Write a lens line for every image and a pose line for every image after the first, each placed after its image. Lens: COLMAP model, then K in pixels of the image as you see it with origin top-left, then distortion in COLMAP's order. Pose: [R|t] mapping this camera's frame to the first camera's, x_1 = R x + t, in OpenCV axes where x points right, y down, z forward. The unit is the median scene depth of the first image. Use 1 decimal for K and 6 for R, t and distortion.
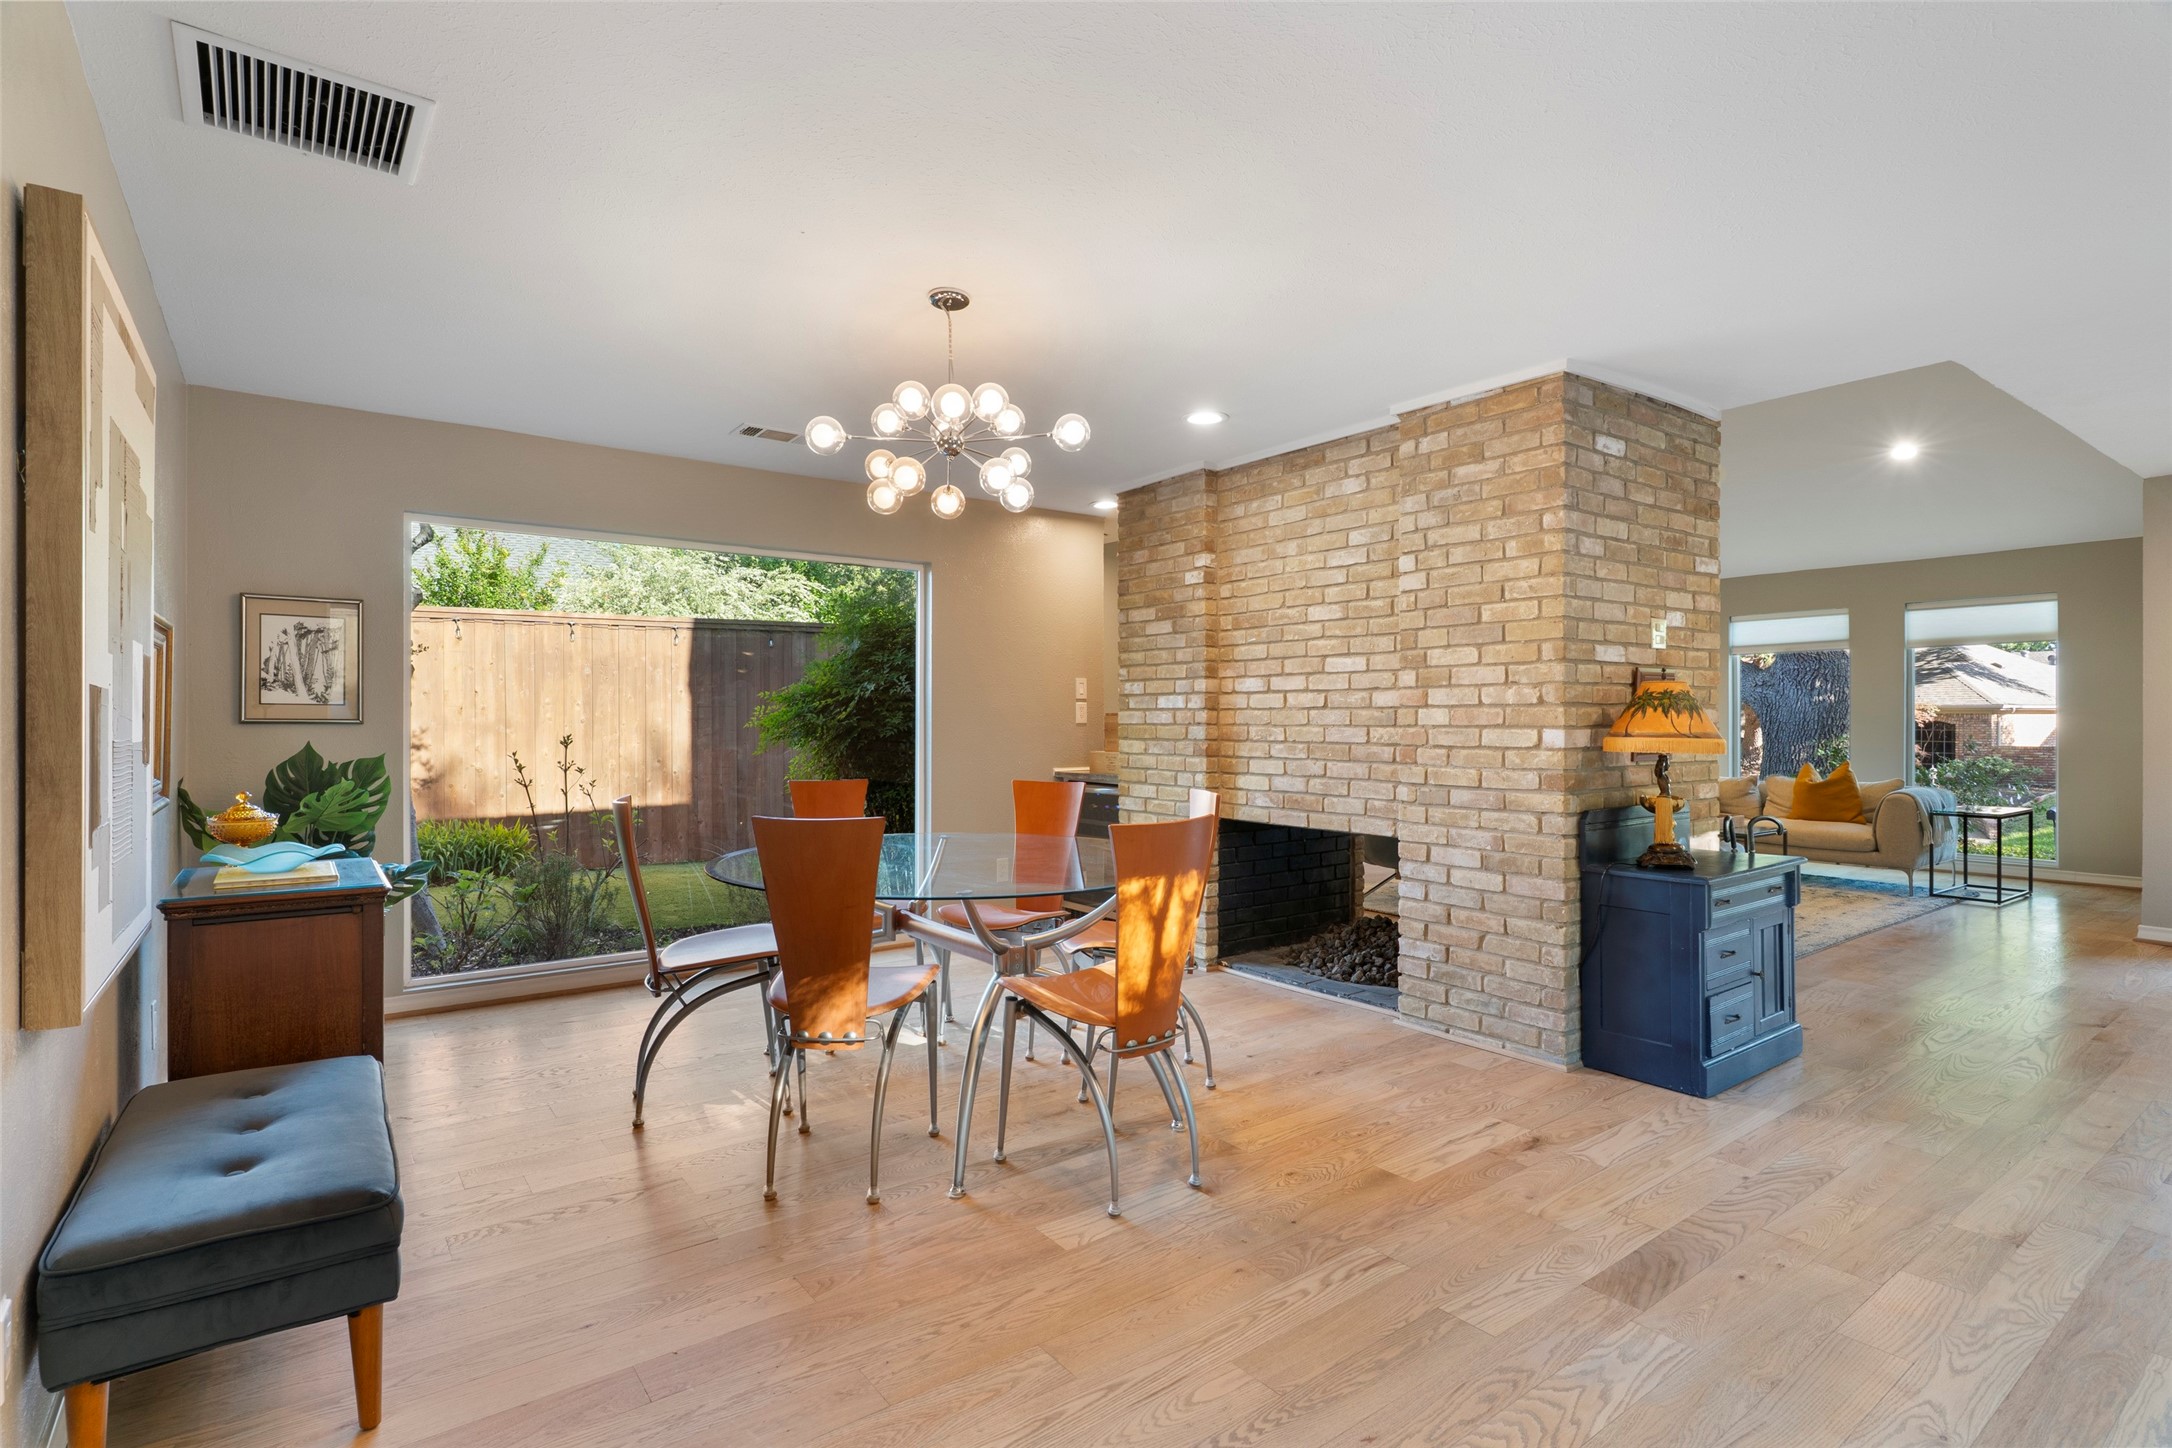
lens RADIAL K [[1057.0, 0, 1057.5], [0, 1057.0, 710.4], [0, 0, 1]] dist [-0.002526, -0.000290]
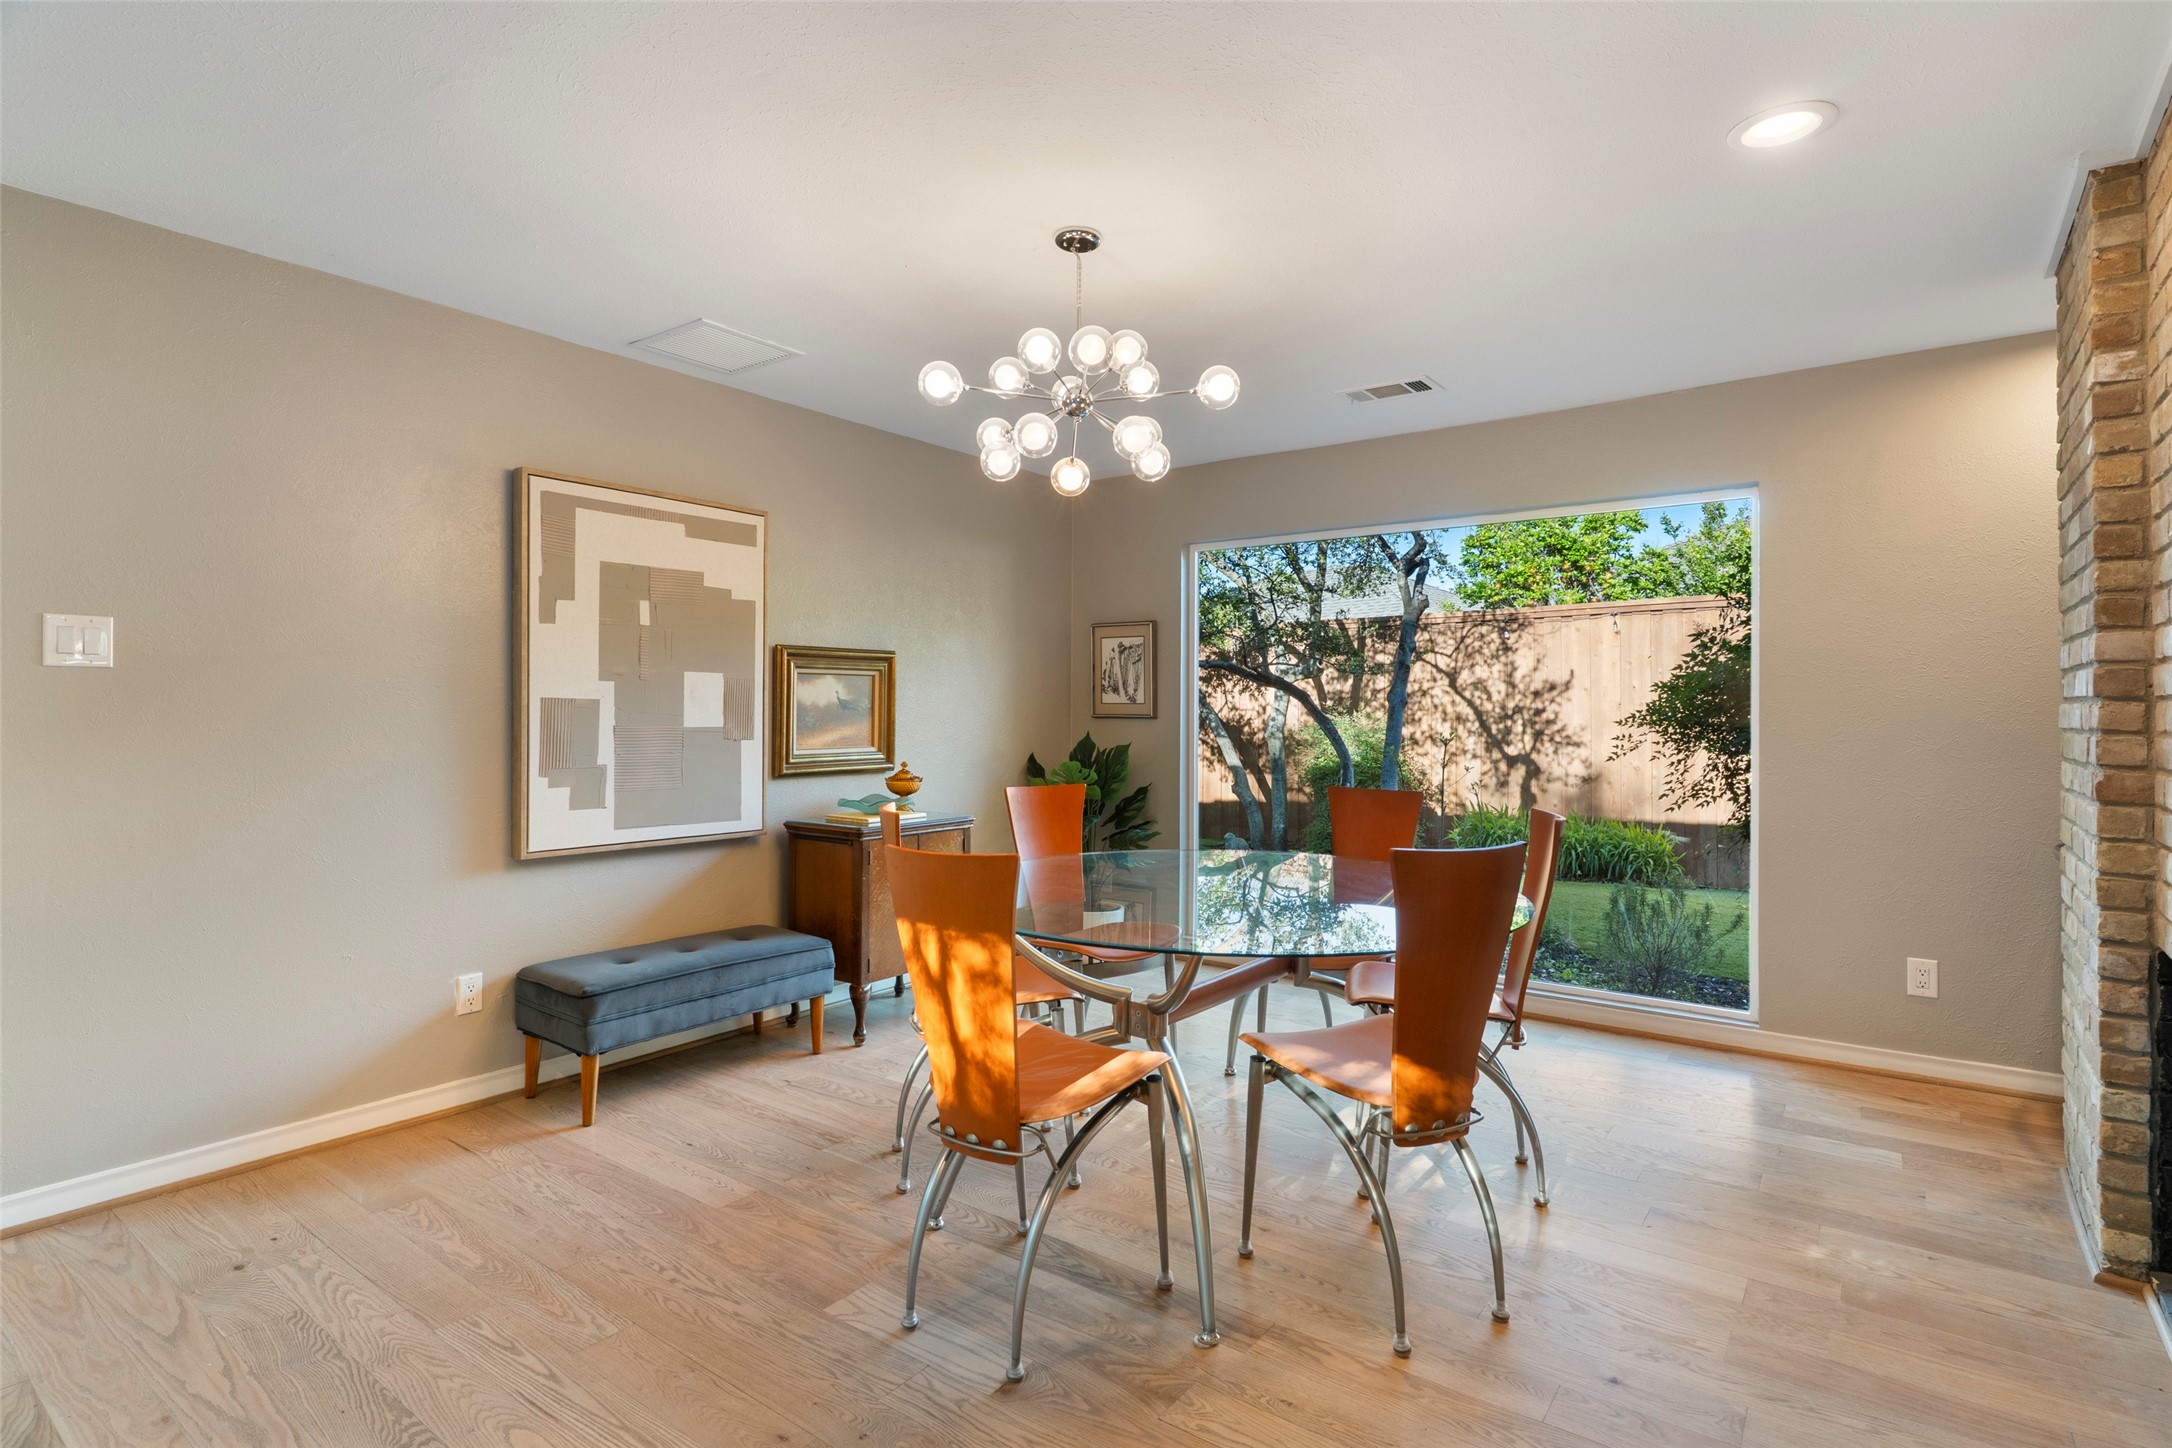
lens RADIAL K [[1057.0, 0, 1057.5], [0, 1057.0, 710.4], [0, 0, 1]] dist [-0.002526, -0.000290]
pose [[0.295313, 0.001391, -0.955399, 0.721976], [0.003985, 0.999988, 0.002688, -0.001275], [0.955392, -0.004602, 0.295304, 0.722014]]
